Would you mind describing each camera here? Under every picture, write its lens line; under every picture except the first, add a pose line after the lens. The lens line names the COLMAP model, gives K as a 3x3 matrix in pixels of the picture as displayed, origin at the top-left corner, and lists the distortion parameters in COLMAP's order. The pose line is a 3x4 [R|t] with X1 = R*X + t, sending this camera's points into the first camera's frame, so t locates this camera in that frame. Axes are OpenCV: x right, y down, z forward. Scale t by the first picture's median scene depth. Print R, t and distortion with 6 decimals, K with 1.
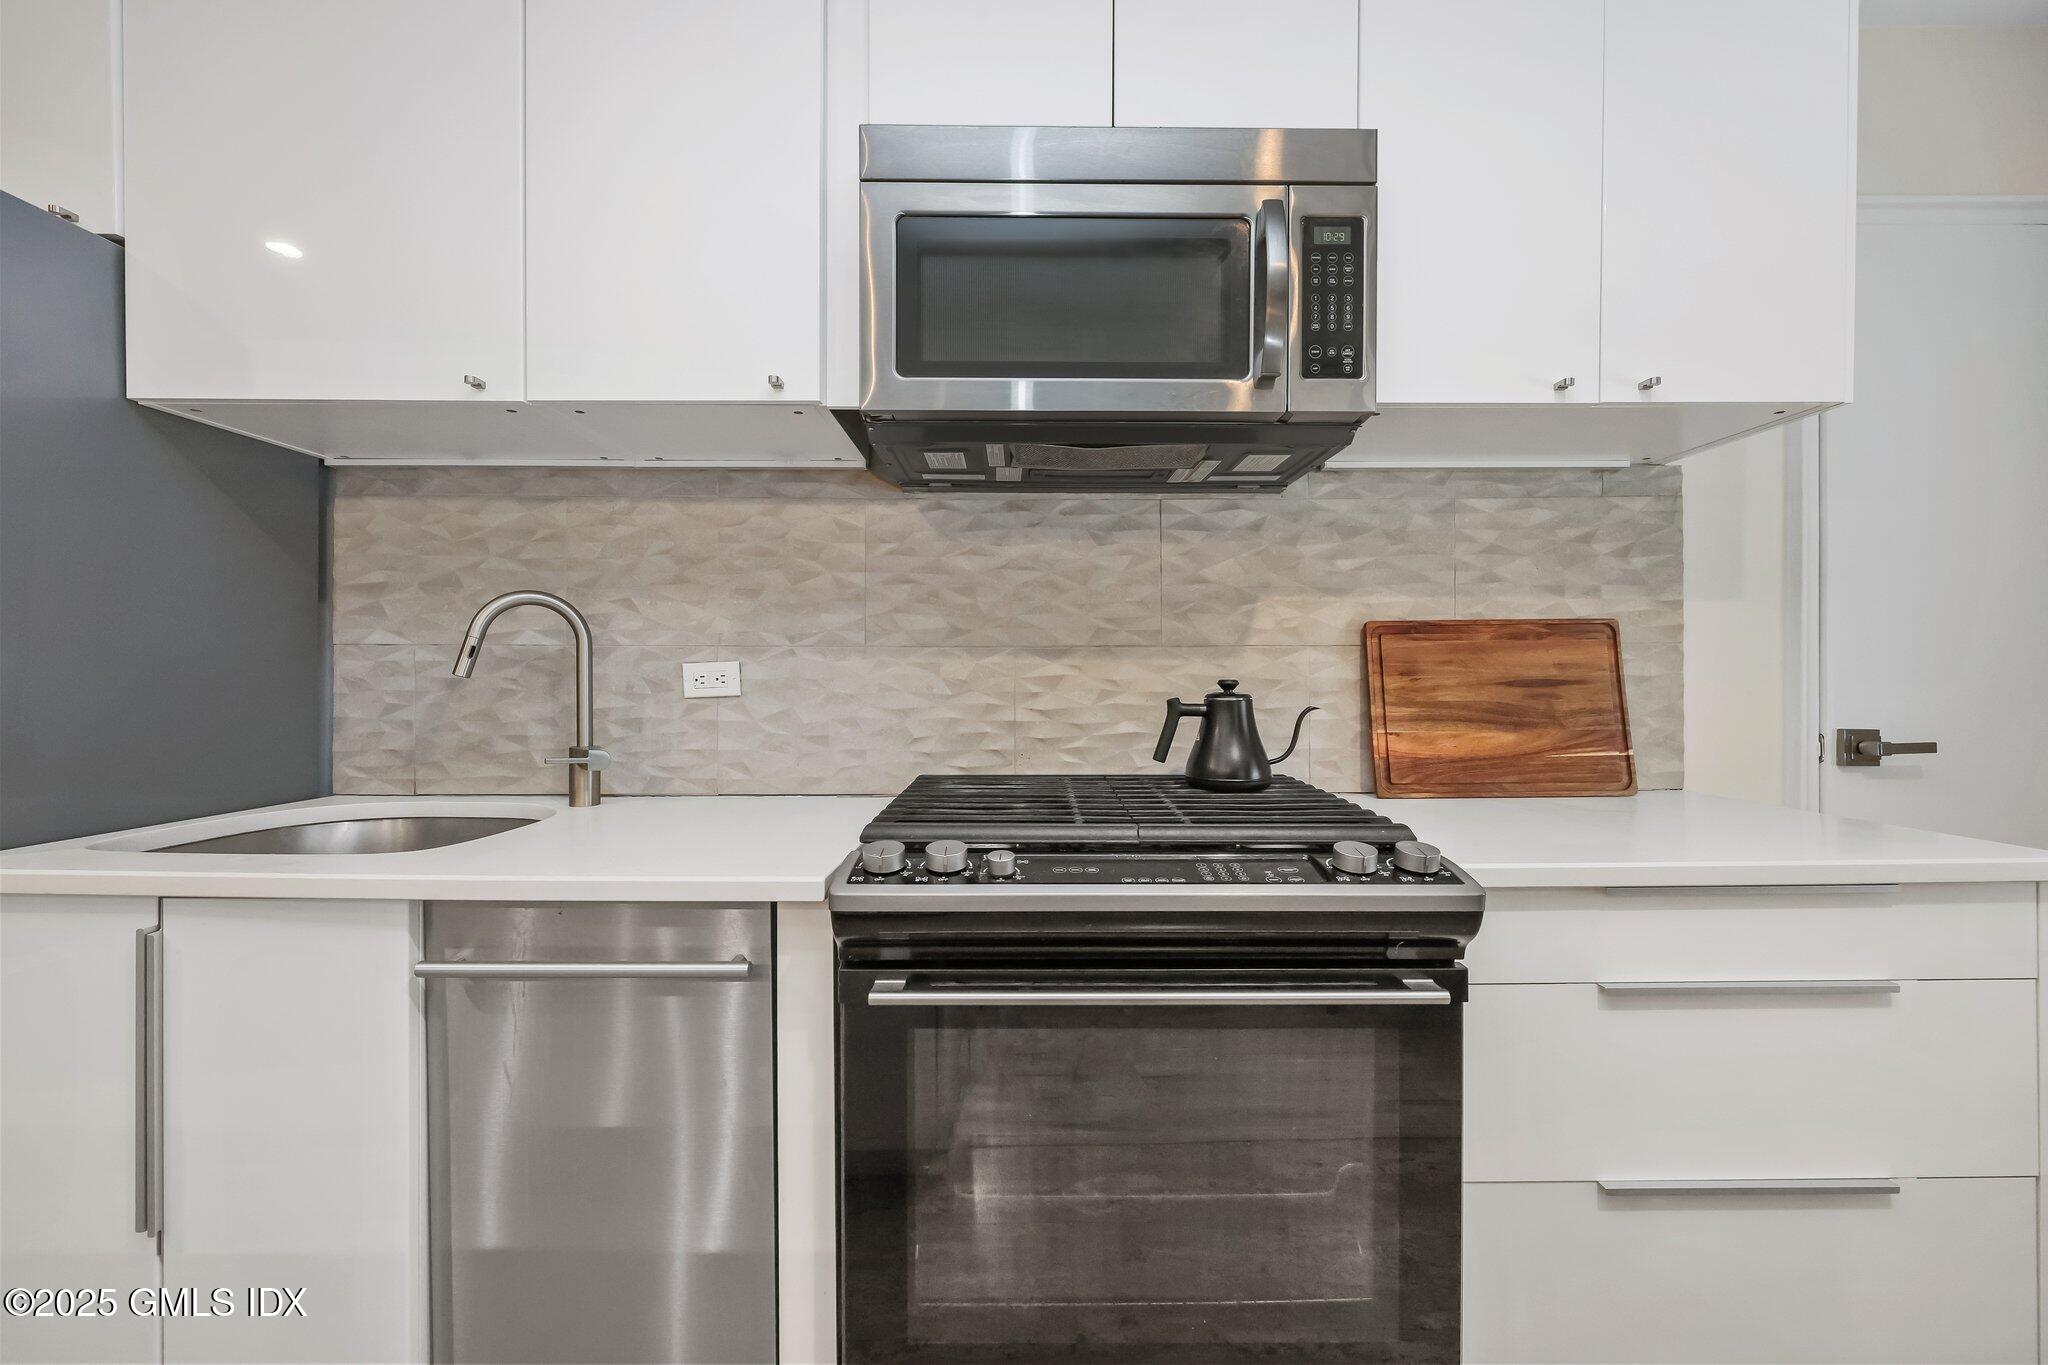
lens RADIAL K [[842.1, 0, 1025.0], [0, 842.1, 679.4], [0, 0, 1]] dist [0.000933, -0.000543]
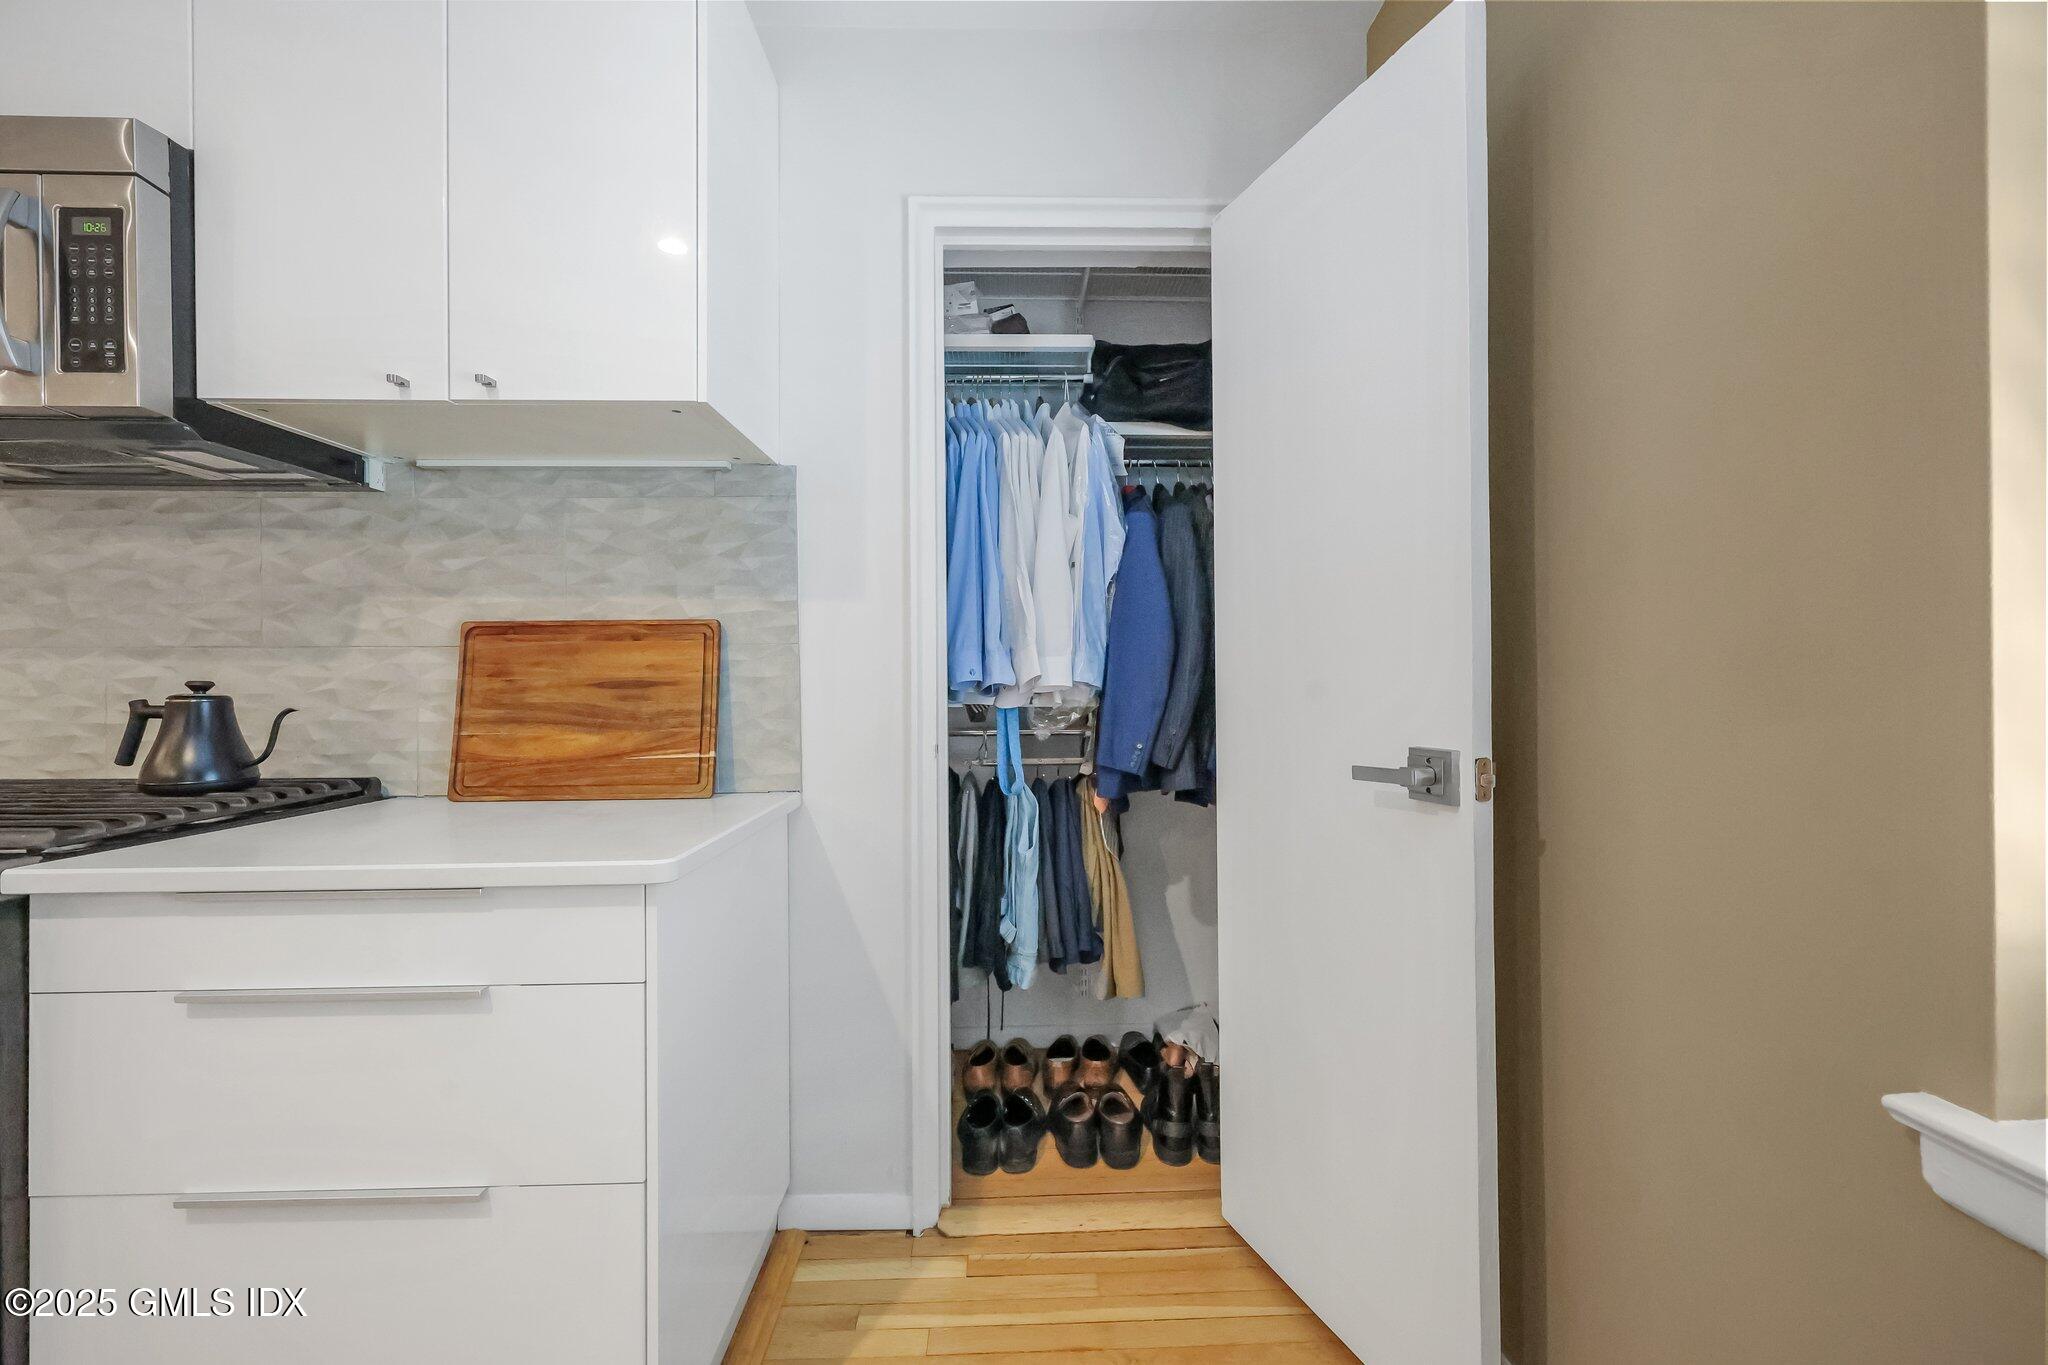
lens RADIAL K [[842.1, 0, 1022.8], [0, 842.1, 681.8], [0, 0, 1]] dist [0.000933, -0.000543]
pose [[0.999782, -0.000809, 0.020883, 1.034645], [0.000816, 1.000000, -0.000327, 0.001907], [-0.020883, 0.000344, 0.999782, 0.000727]]
